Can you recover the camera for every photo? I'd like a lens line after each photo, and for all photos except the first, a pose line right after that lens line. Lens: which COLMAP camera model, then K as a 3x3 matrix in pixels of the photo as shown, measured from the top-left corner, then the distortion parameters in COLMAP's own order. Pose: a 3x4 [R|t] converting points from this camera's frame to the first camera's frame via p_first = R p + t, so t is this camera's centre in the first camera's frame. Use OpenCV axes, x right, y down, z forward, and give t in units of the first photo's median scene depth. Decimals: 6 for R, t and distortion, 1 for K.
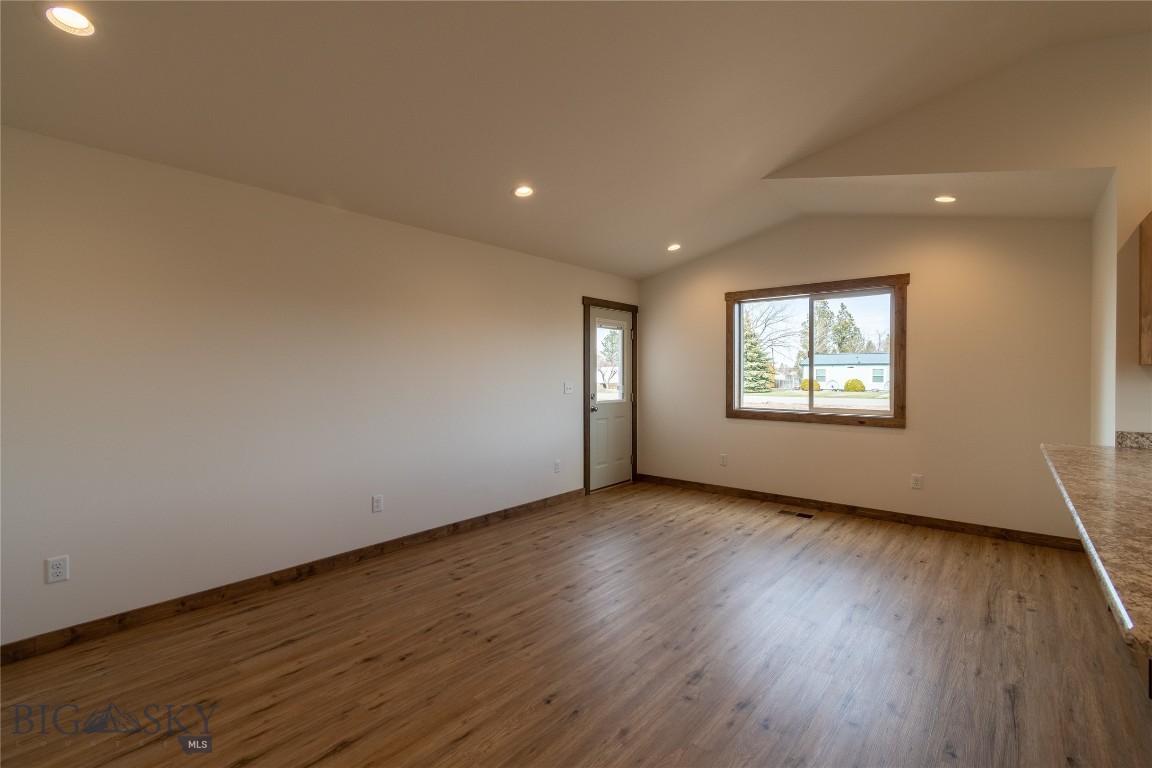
lens RADIAL K [[511.6, 0, 575.4], [0, 511.6, 381.9], [0, 0, 1]] dist [-0.001167, -0.000067]
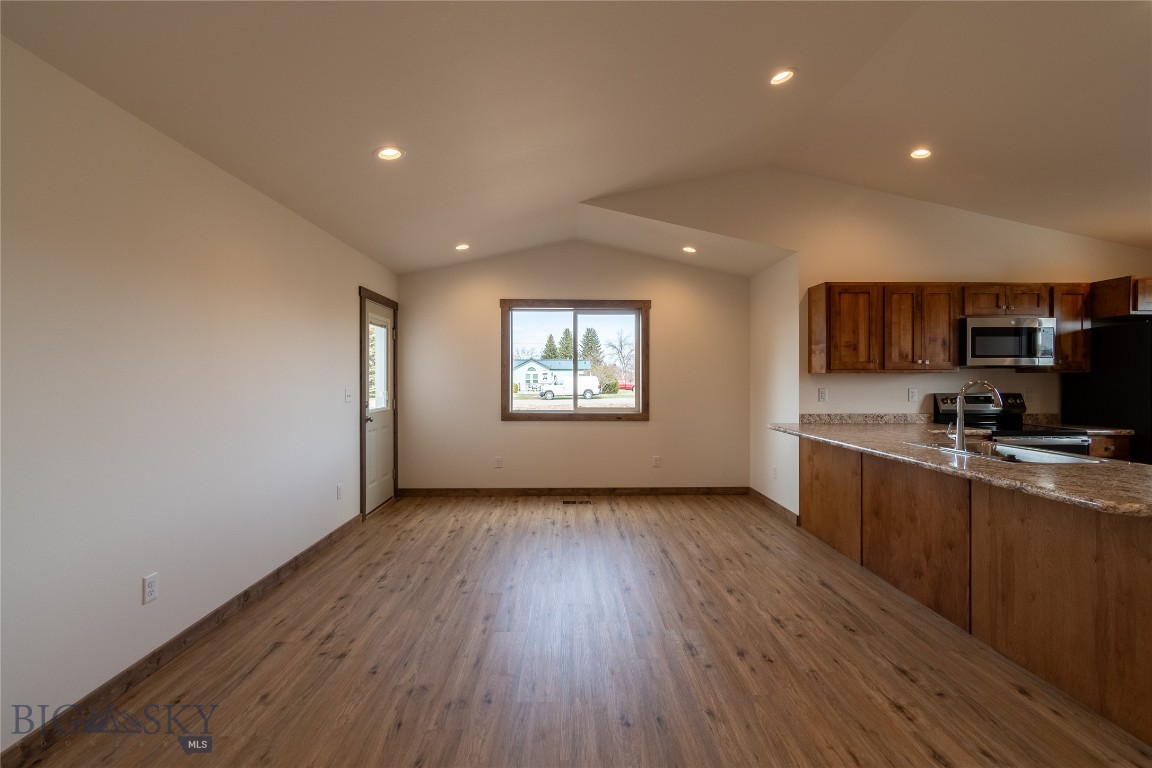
lens RADIAL K [[514.4, 0, 579.3], [0, 514.4, 378.7], [0, 0, 1]] dist [0.000375, -0.000459]
pose [[0.742049, 0.000470, 0.670346, -0.354669], [0.009343, 0.999895, -0.011044, -0.001794], [-0.670281, 0.014458, 0.741967, 0.161561]]
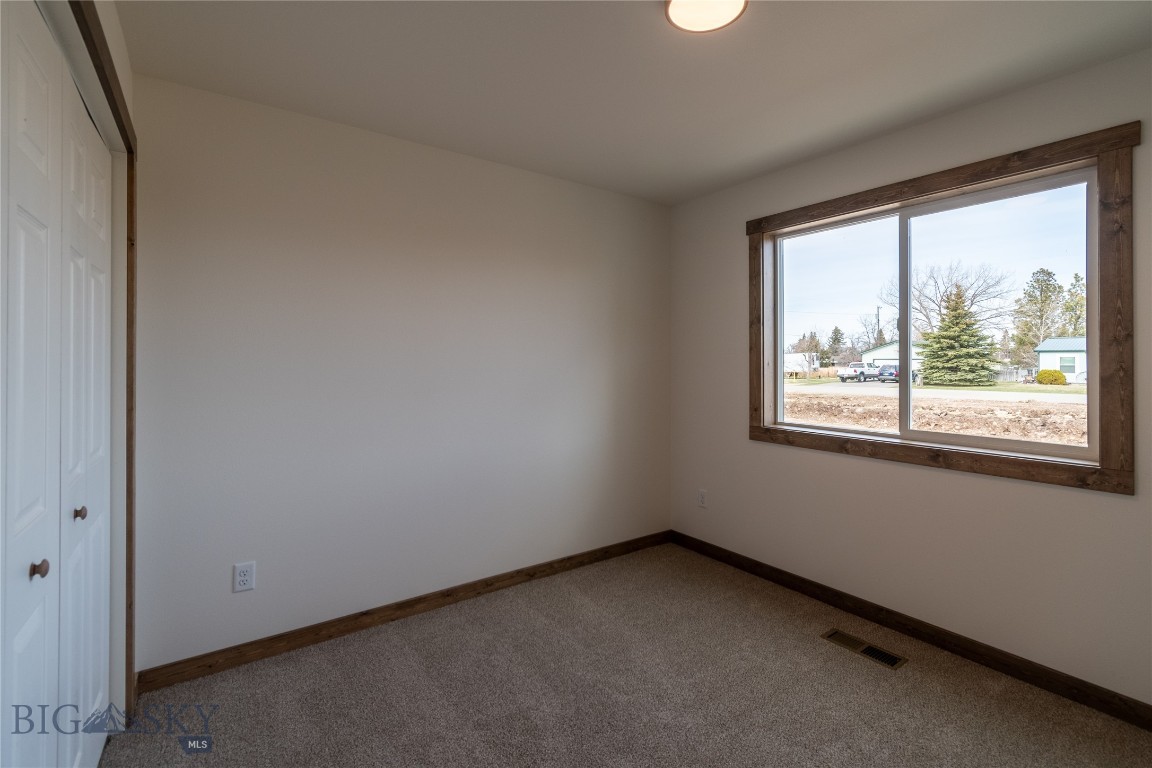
lens RADIAL K [[511.1, 0, 605.7], [0, 511.1, 361.5], [0, 0, 1]] dist [0.001252, 0.000033]
pose [[0.977573, -0.000852, -0.210595, 0.324845], [-0.001811, 0.999921, -0.012451, -0.012633], [0.210589, 0.012553, 0.977494, 0.515354]]
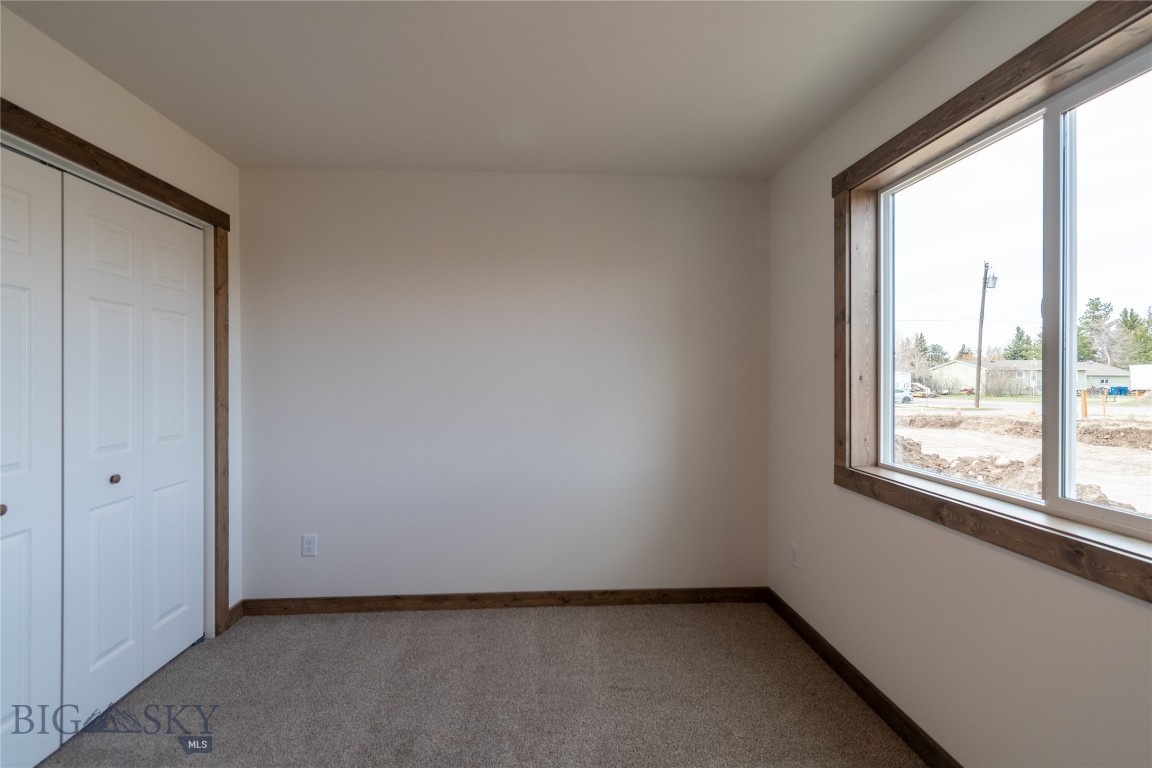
lens RADIAL K [[514.4, 0, 579.3], [0, 514.4, 378.7], [0, 0, 1]] dist [0.000375, -0.000459]
pose [[0.701206, 0.002030, -0.712956, 0.558246], [-0.005652, 0.999980, -0.002711, -0.014897], [0.712936, 0.005931, 0.701204, 0.717190]]
